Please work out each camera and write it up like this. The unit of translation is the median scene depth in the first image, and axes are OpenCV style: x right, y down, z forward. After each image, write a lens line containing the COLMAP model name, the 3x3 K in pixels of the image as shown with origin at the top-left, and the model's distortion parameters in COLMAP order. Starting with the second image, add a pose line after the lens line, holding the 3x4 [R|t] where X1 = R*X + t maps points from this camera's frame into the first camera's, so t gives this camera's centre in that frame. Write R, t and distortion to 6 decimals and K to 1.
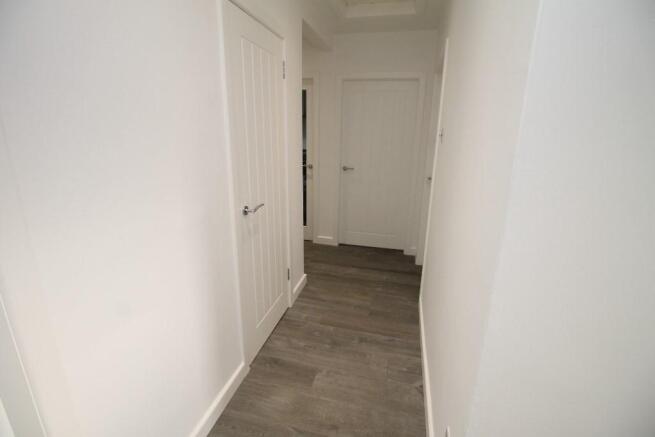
lens RADIAL K [[305.4, 0, 325.9], [0, 305.4, 211.6], [0, 0, 1]] dist [-0.000085, -0.014263]
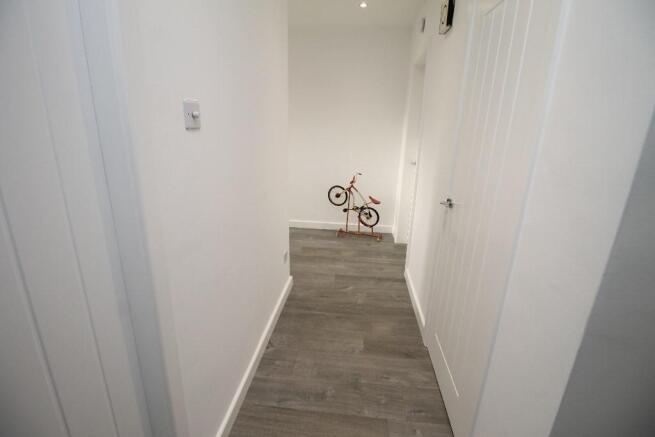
lens RADIAL K [[305.4, 0, 325.9], [0, 305.4, 211.6], [0, 0, 1]] dist [-0.000085, -0.014263]
pose [[-0.989022, -0.006101, -0.147642, 0.248542], [-0.082333, 0.852438, 0.516304, -0.401978], [0.122706, 0.522792, -0.843583, 1.562835]]
